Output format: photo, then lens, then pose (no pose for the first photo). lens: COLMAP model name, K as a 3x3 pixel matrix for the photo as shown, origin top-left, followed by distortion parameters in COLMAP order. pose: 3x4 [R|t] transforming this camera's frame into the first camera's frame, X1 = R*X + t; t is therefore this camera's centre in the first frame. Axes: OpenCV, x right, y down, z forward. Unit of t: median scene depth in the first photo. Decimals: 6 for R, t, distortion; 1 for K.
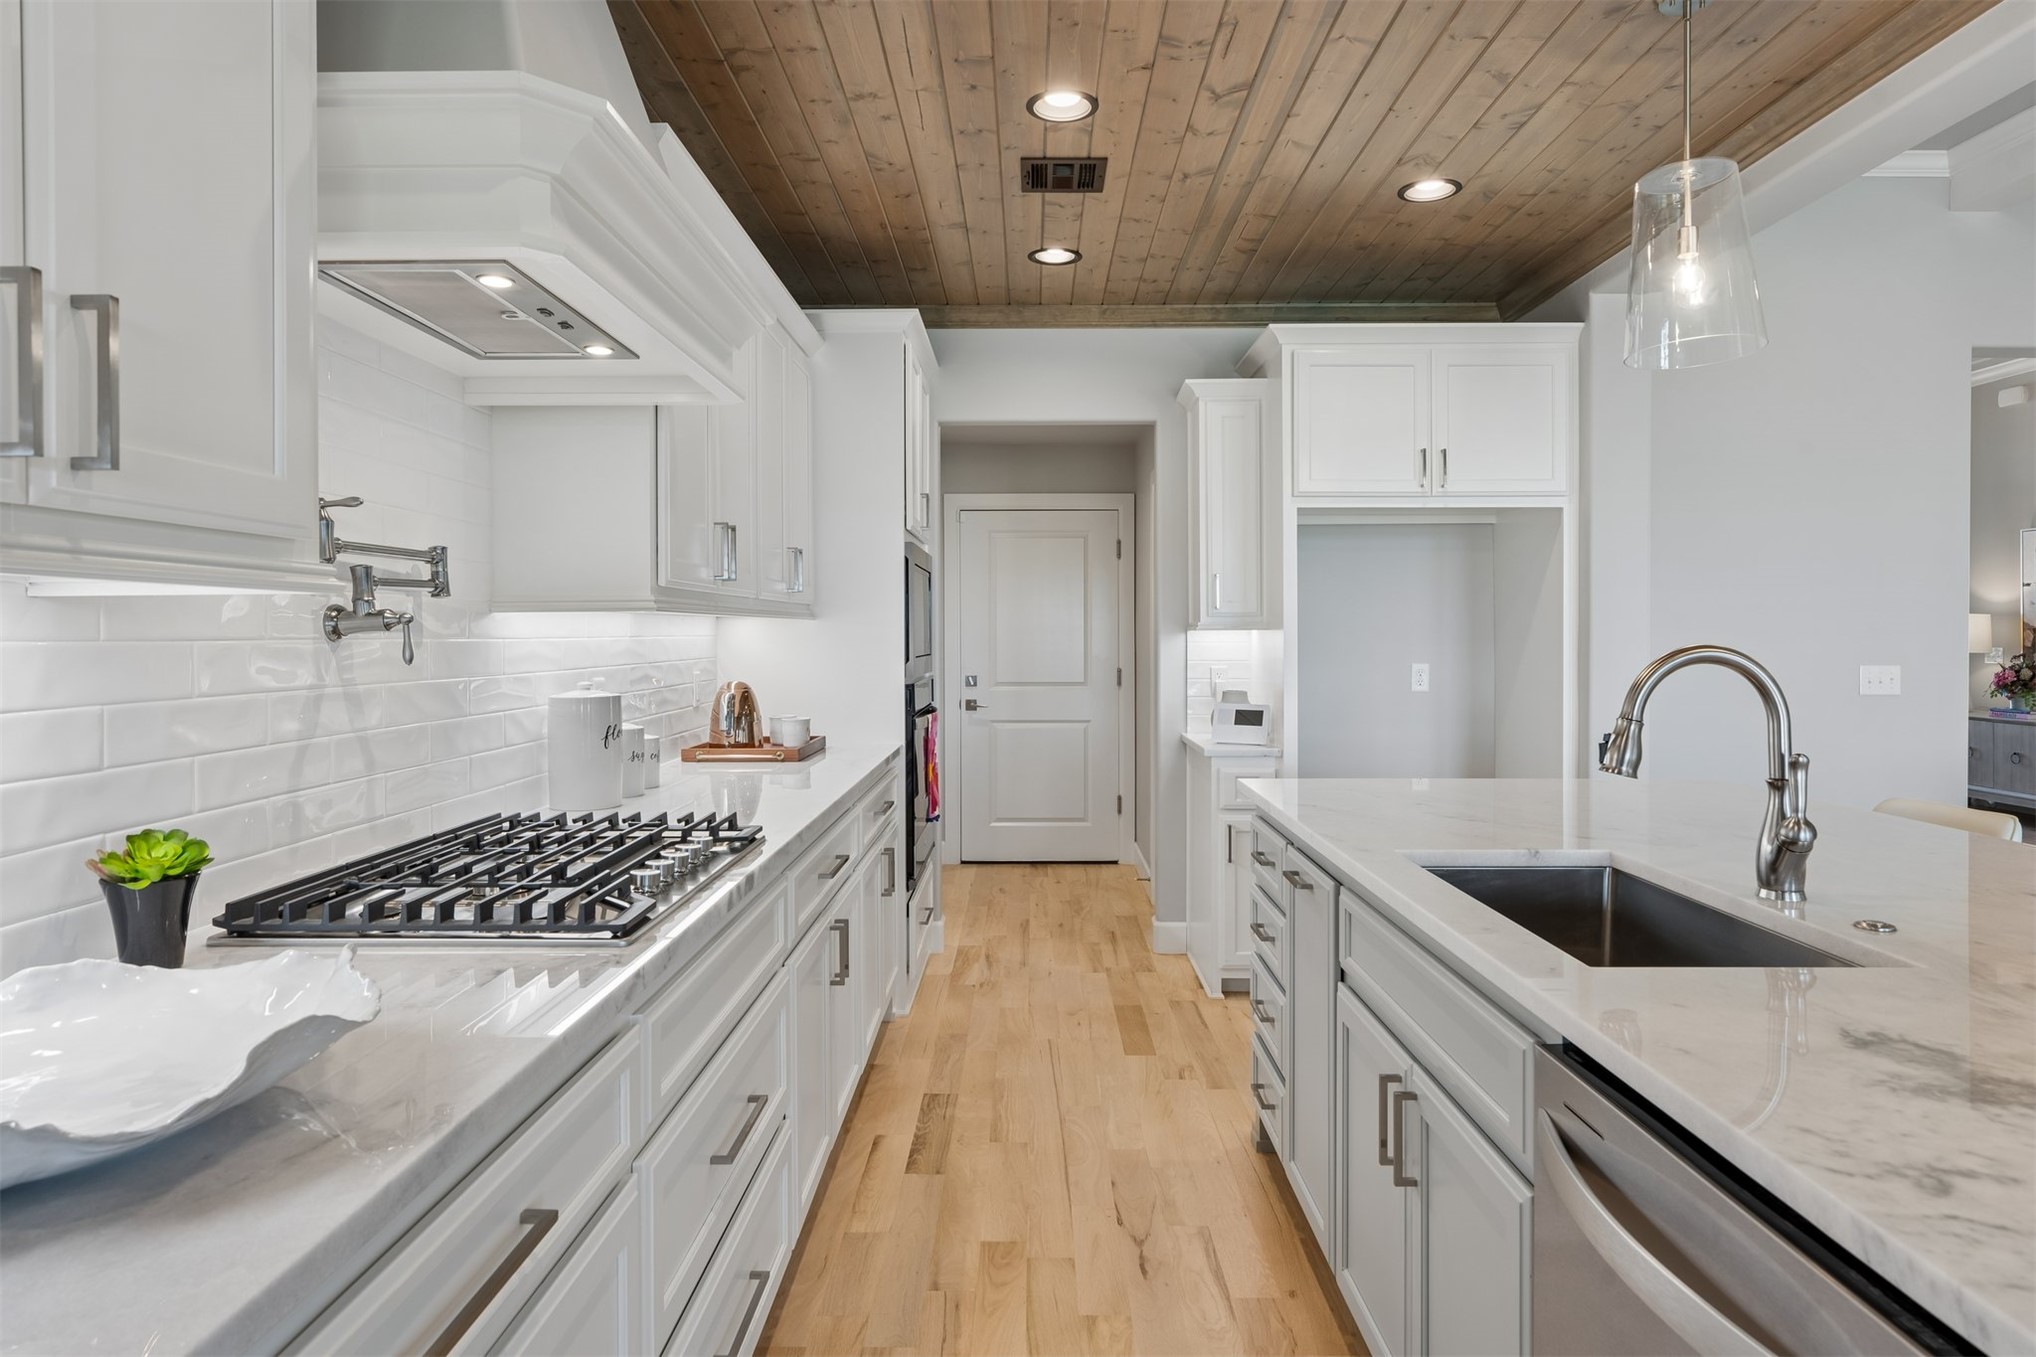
lens RADIAL K [[1179.8, 0, 1008.2], [0, 1179.8, 636.3], [0, 0, 1]] dist [-0.013319, 0.007815]
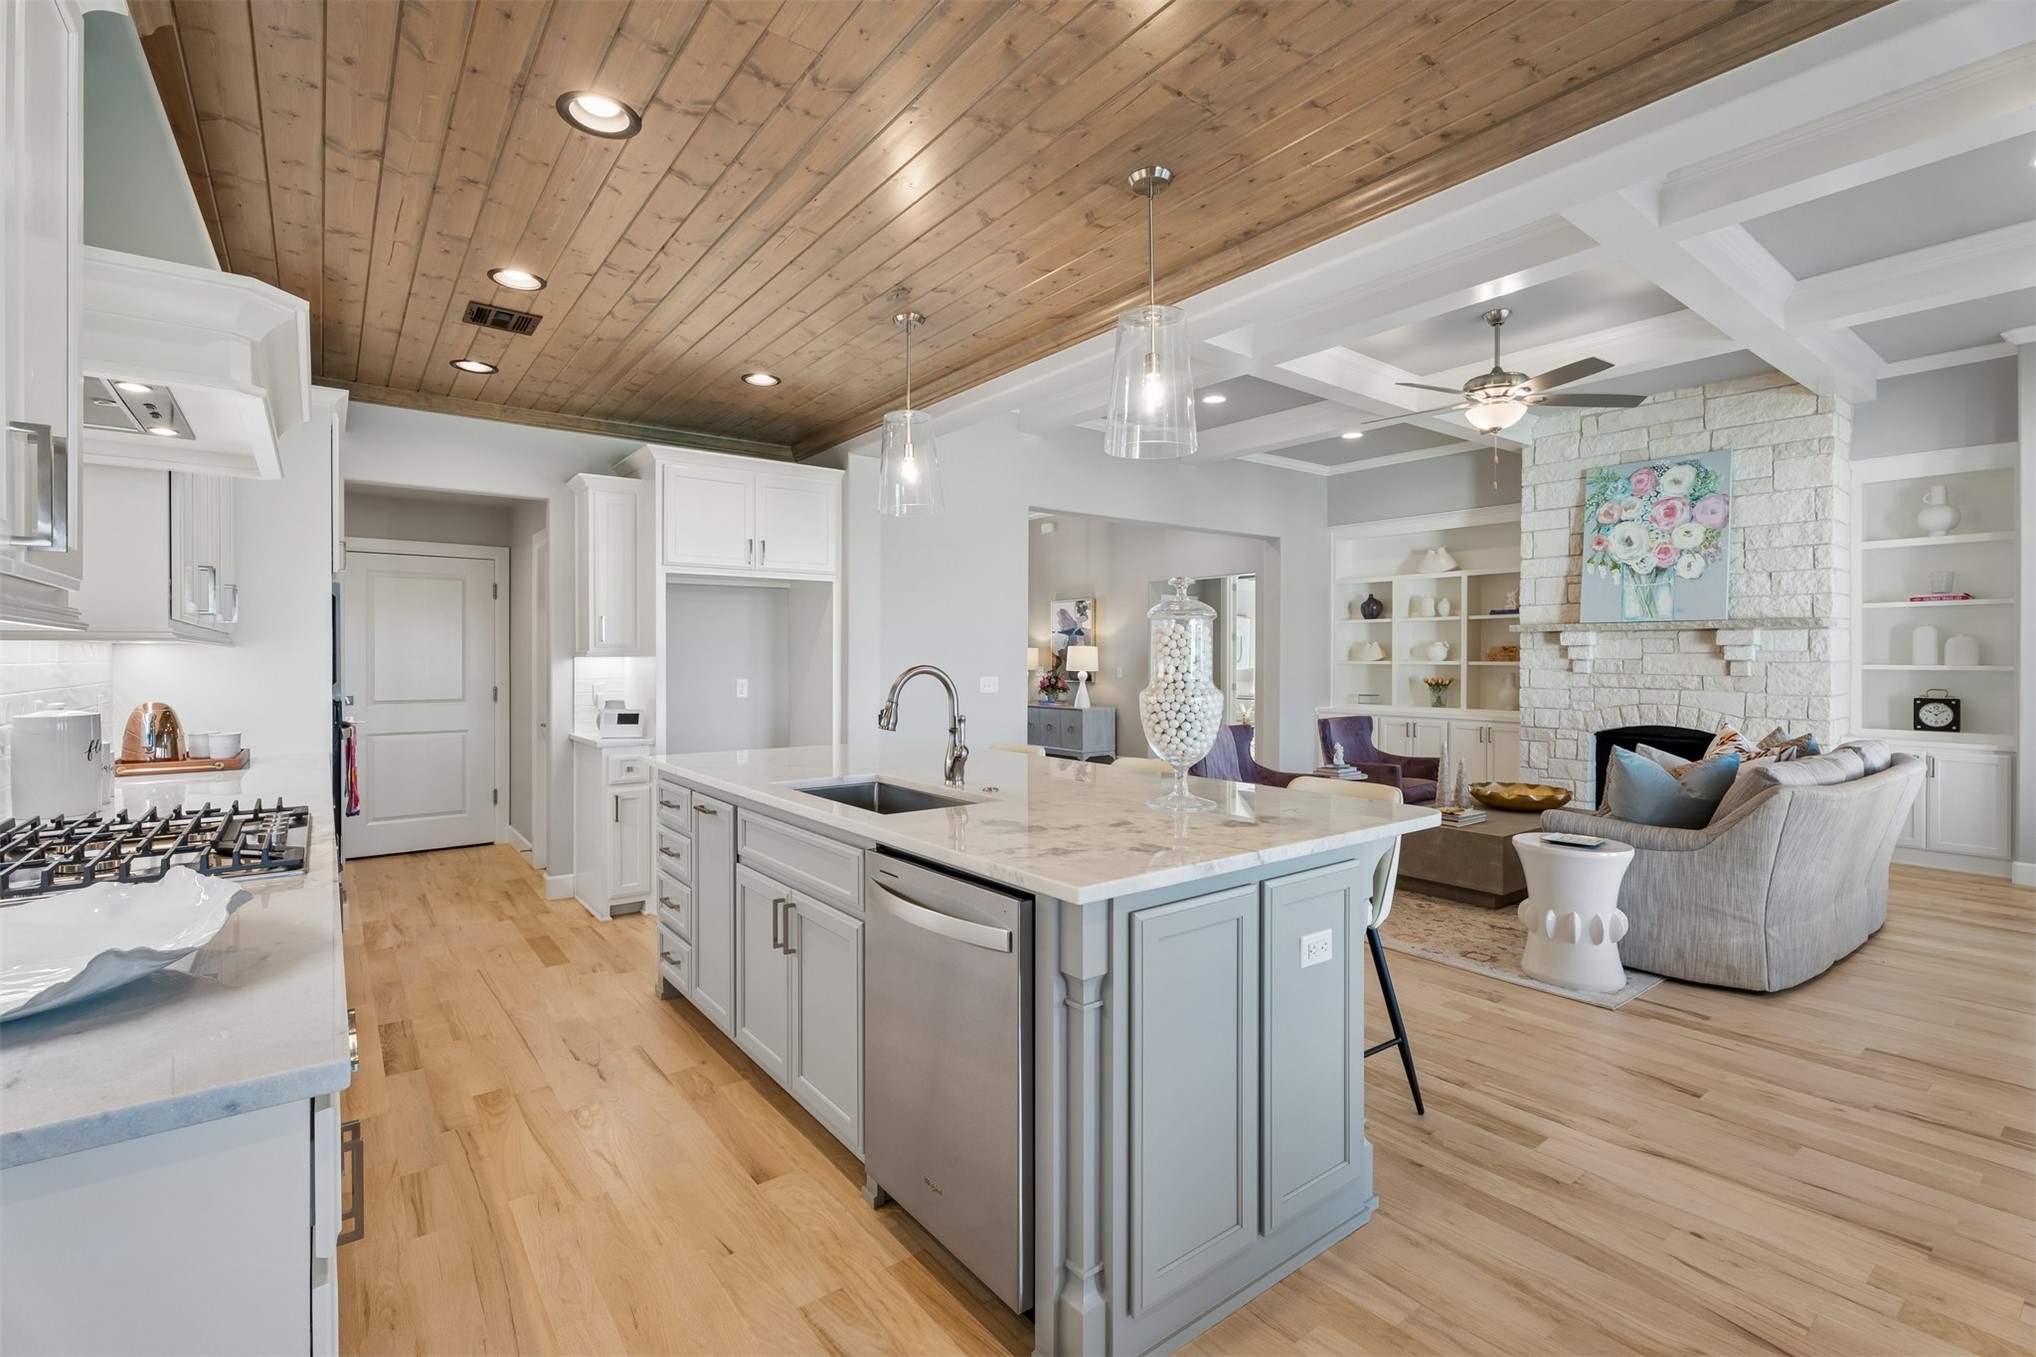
lens RADIAL K [[912.3, 0, 1020.1], [0, 912.3, 667.8], [0, 0, 1]] dist [0.002404, 0.000417]
pose [[0.780951, -0.005501, 0.624568, -0.126979], [0.000638, 0.999968, 0.008010, -0.000284], [-0.624592, -0.005857, 0.780929, -0.164537]]
